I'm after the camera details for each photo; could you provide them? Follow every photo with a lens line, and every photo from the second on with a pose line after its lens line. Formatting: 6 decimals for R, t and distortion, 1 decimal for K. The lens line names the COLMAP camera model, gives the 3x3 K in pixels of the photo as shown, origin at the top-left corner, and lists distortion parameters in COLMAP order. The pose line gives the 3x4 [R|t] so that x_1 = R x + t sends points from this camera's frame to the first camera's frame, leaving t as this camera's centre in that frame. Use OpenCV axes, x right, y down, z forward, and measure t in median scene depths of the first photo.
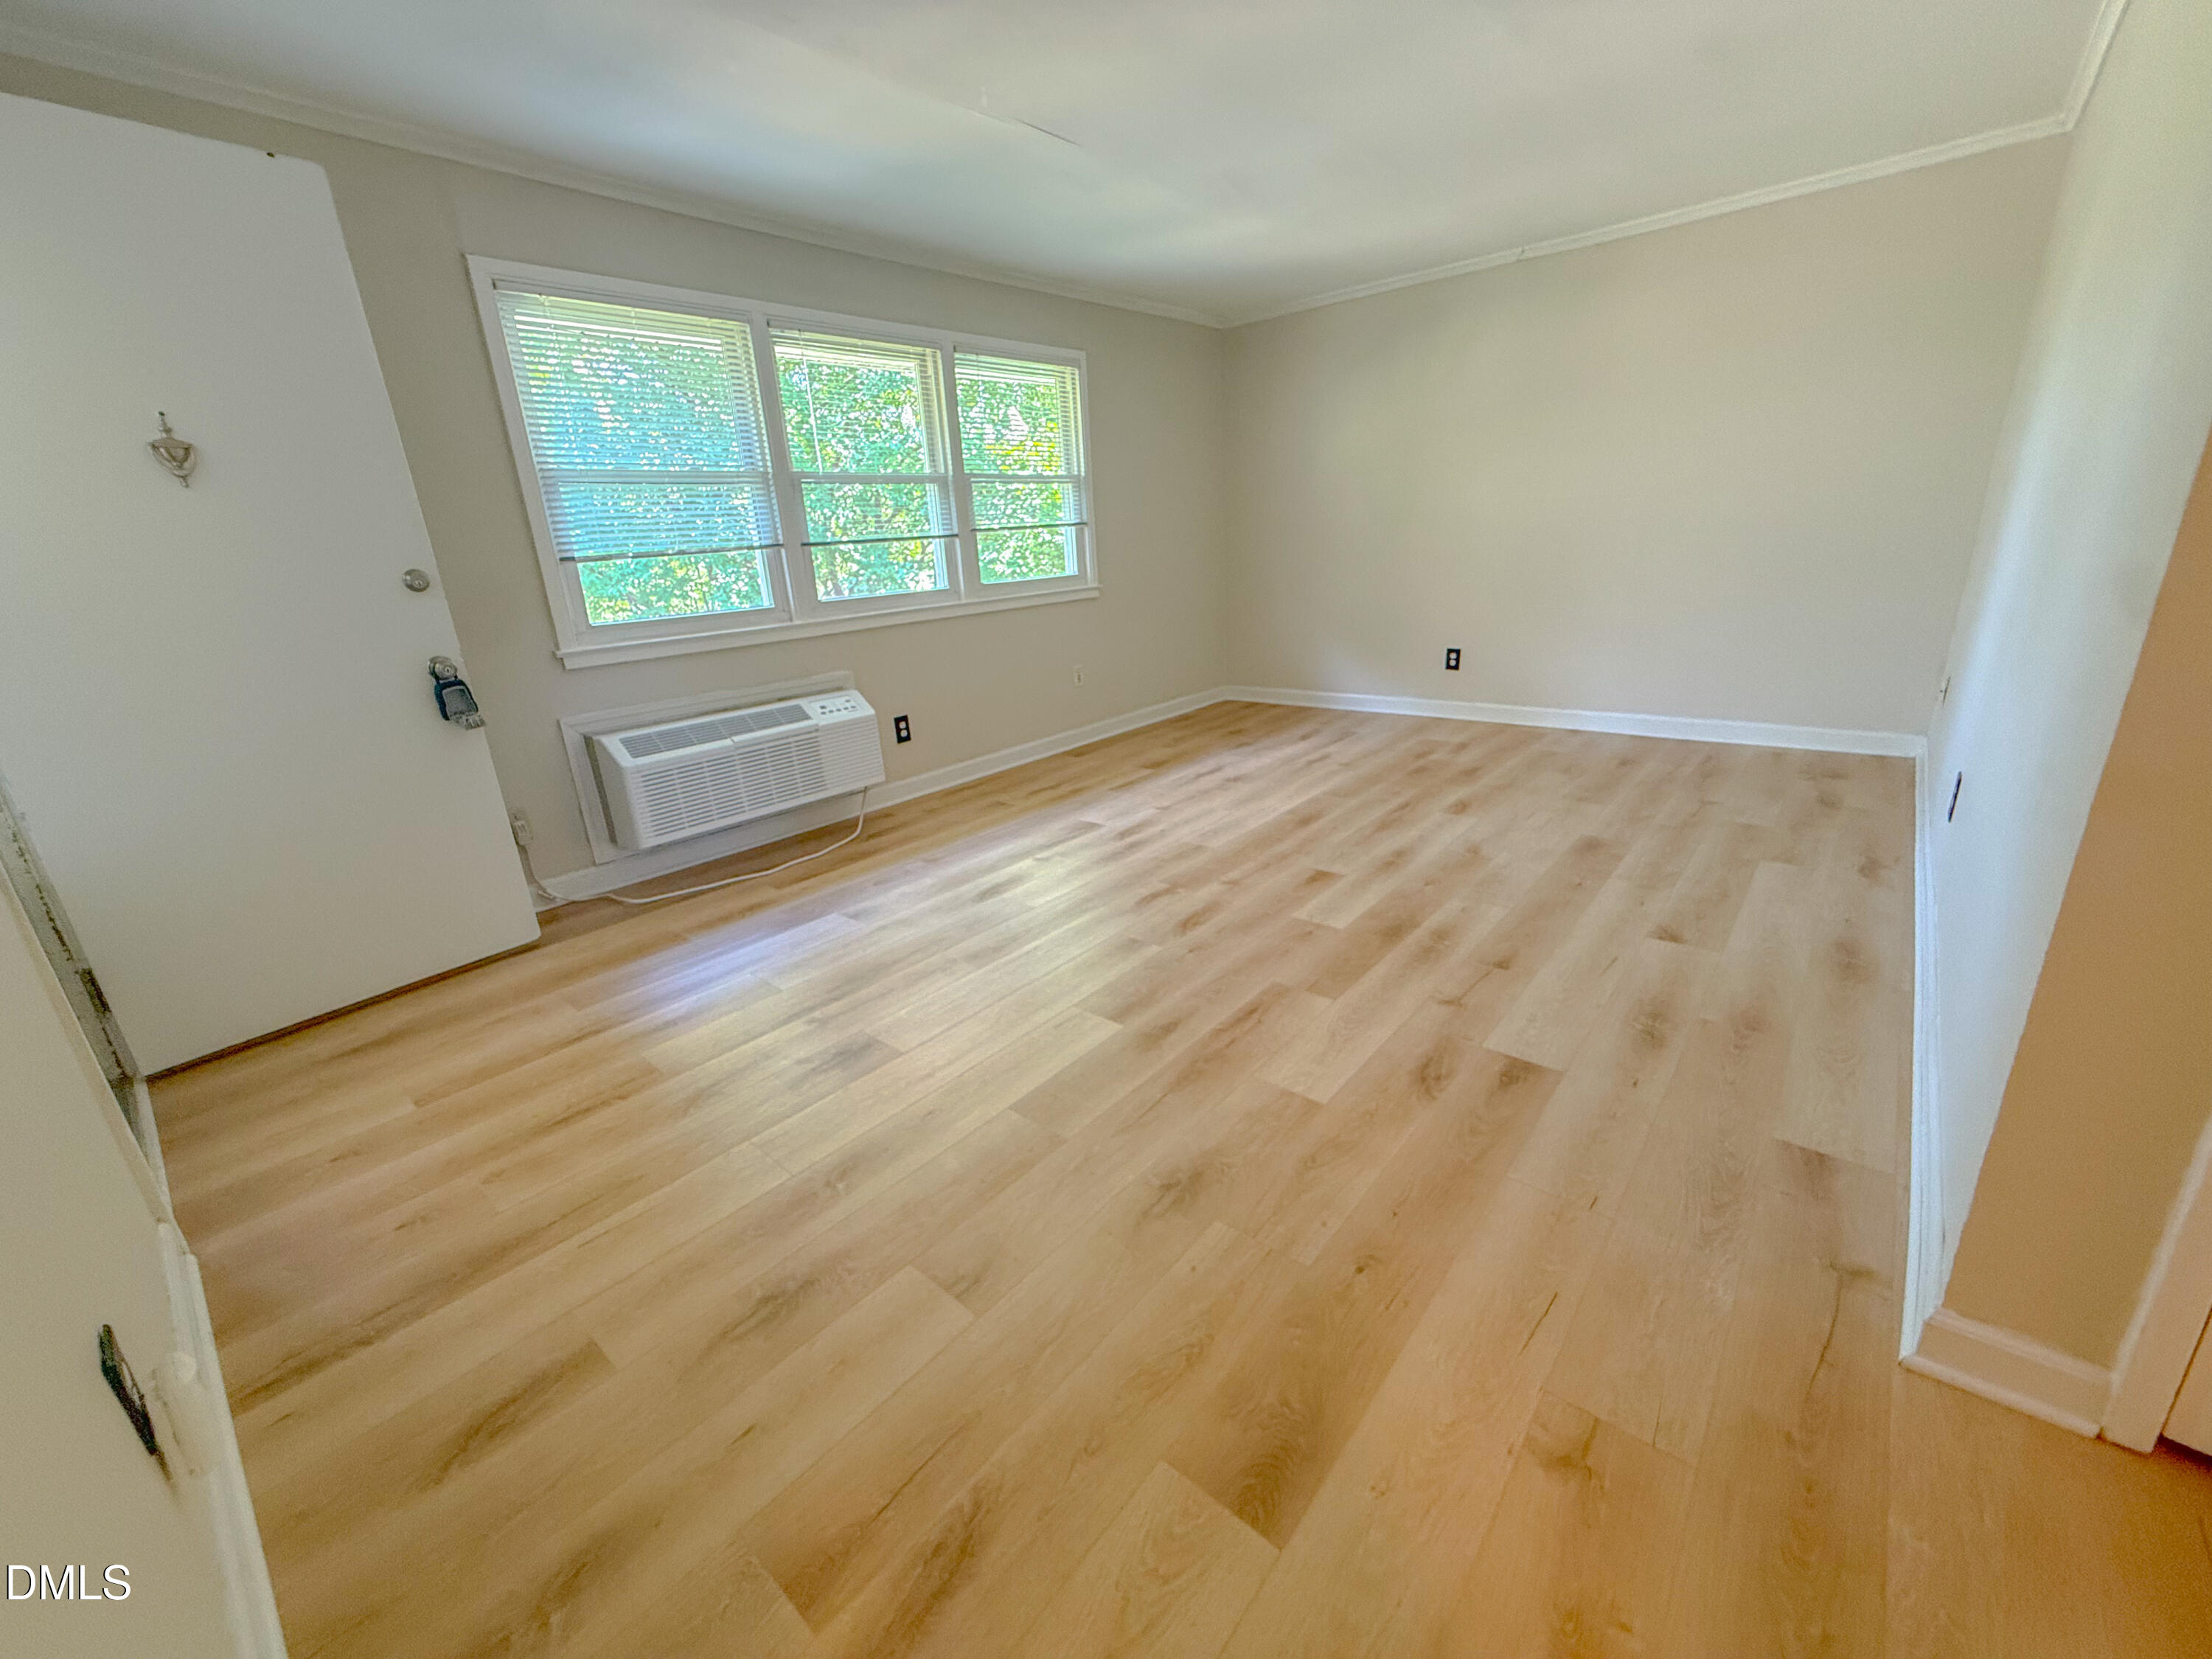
lens RADIAL K [[879.1, 0, 1106.0], [0, 879.1, 829.5], [0, 0, 1]] dist [0.003072, 0.000014]
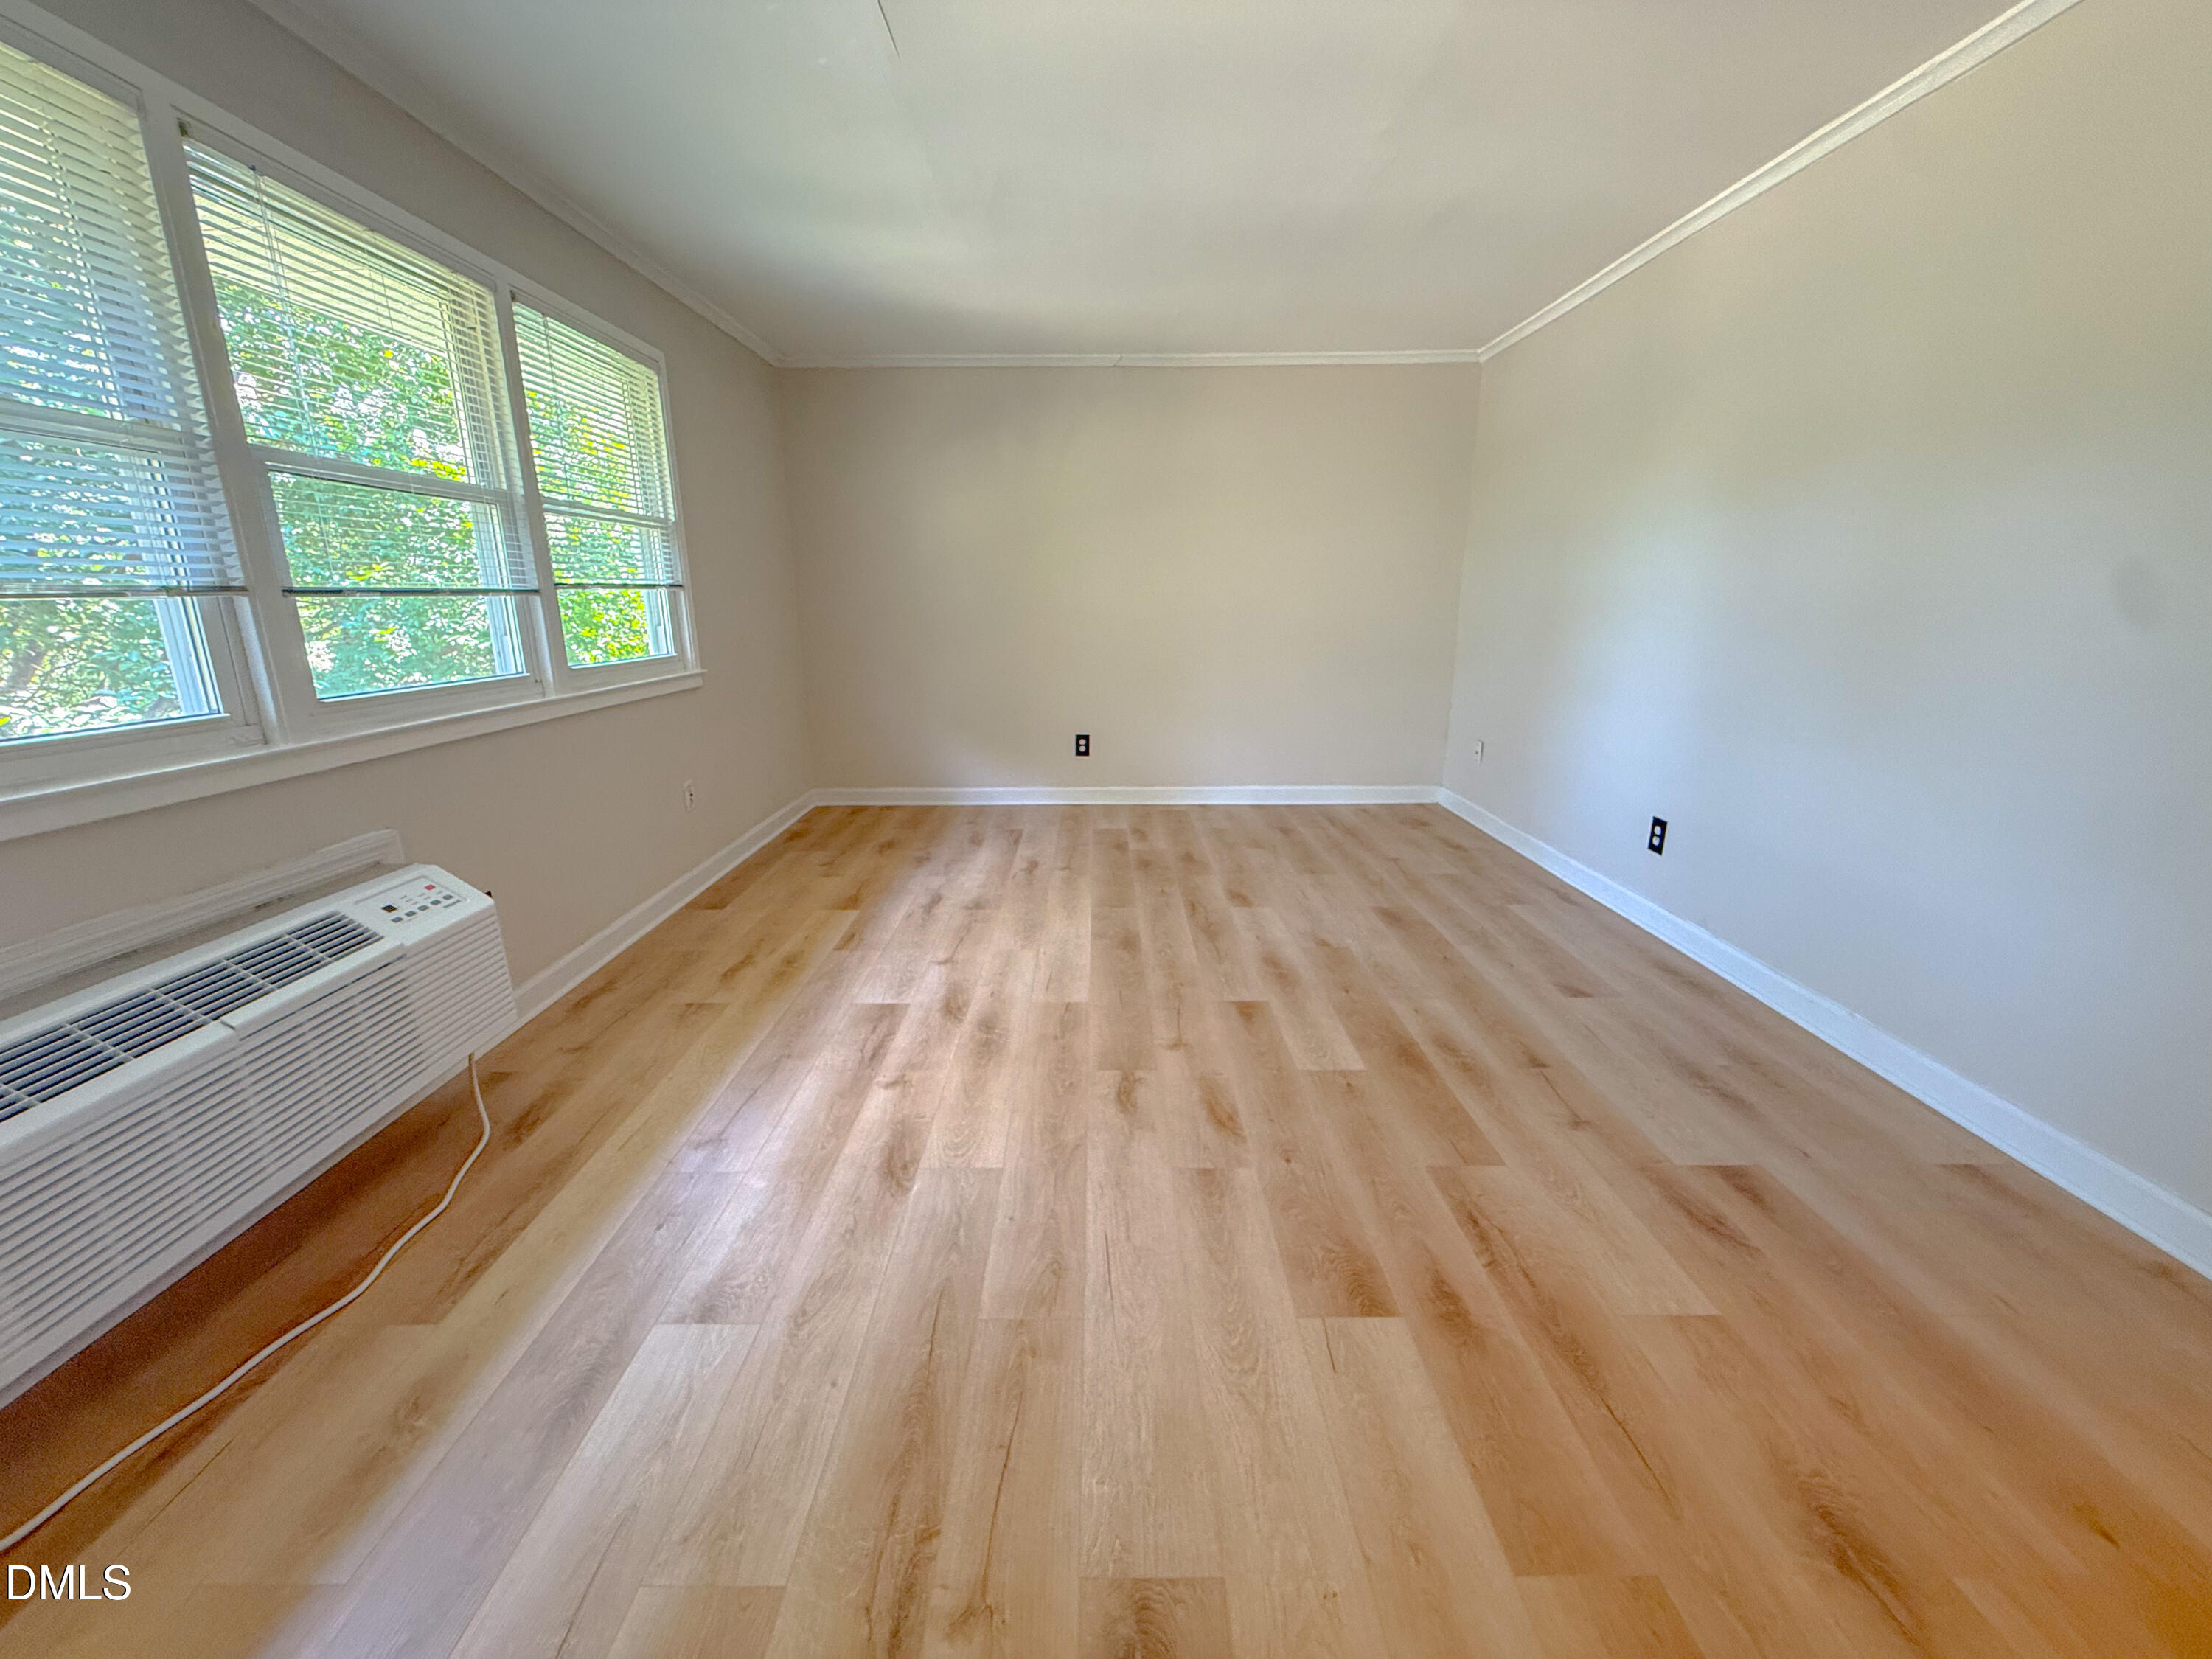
lens RADIAL K [[879.1, 0, 1106.0], [0, 879.1, 829.5], [0, 0, 1]] dist [0.003072, 0.000014]
pose [[0.758306, -0.113031, 0.642025, -0.331925], [0.169522, 0.985162, -0.026783, -0.101681], [-0.629471, 0.129148, 0.766216, 0.352173]]
